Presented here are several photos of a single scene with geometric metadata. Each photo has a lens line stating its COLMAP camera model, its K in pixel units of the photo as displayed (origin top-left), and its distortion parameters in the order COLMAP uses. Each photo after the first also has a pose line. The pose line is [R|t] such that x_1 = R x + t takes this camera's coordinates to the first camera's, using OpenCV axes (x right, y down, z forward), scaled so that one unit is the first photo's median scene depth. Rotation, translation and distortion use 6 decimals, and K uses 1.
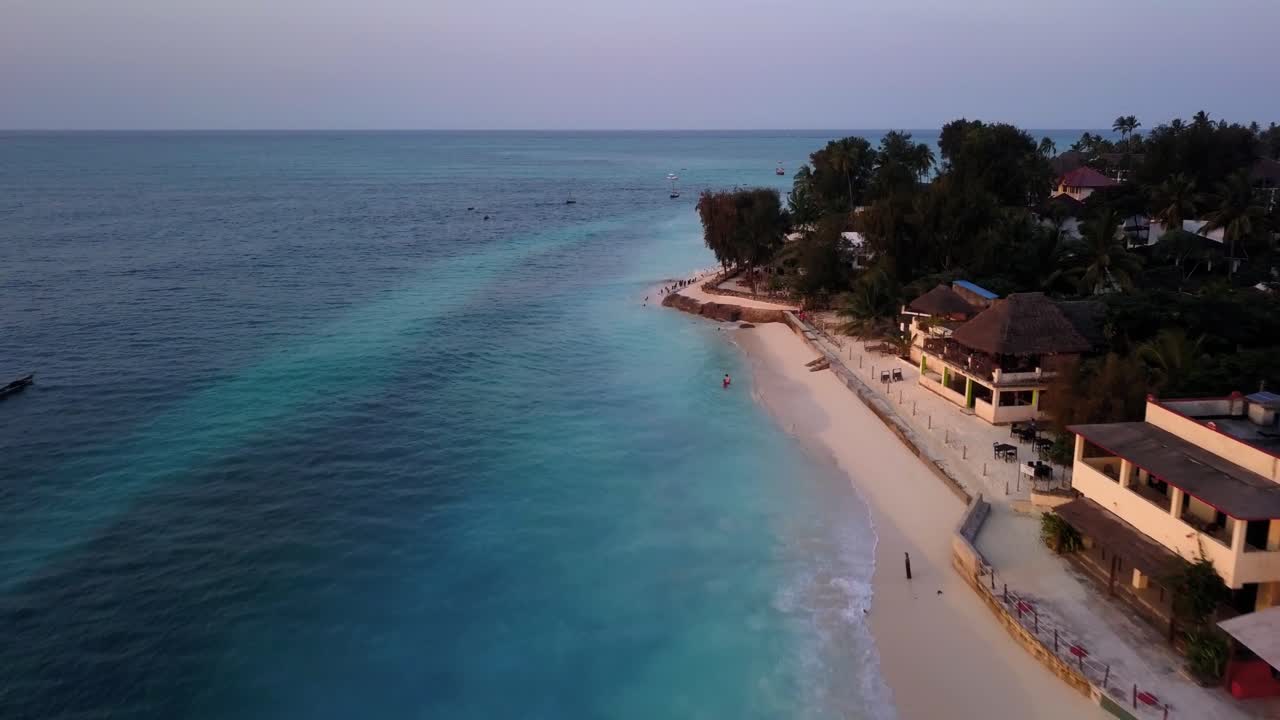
lens RADIAL K [[1011.2, 0, 640.0], [0, 1011.2, 360.0], [0, 0, 1]] dist [0.046745, -0.134545]
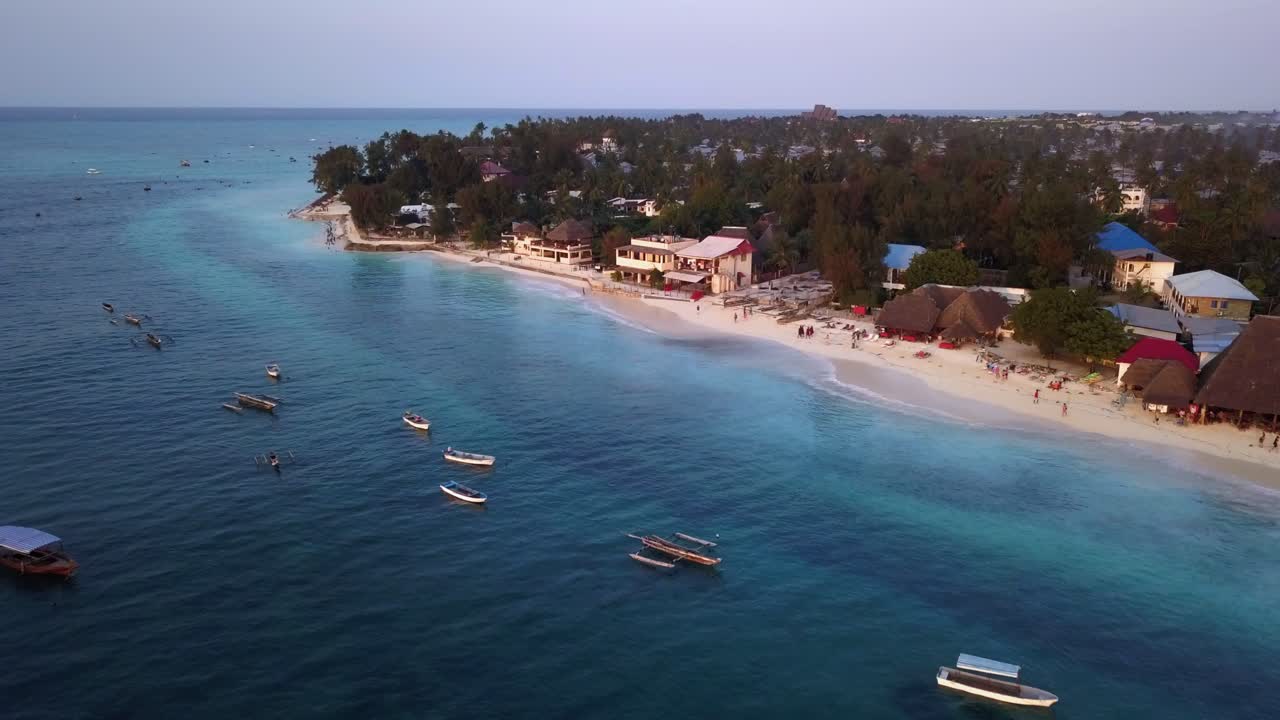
lens RADIAL K [[1011.2, 0, 640.0], [0, 1011.2, 360.0], [0, 0, 1]] dist [0.046745, -0.134545]
pose [[0.787295, -0.138581, 0.600801, -1.276655], [0.124312, 0.990081, 0.065472, 0.168422], [-0.603914, 0.023141, 0.796713, -1.438737]]
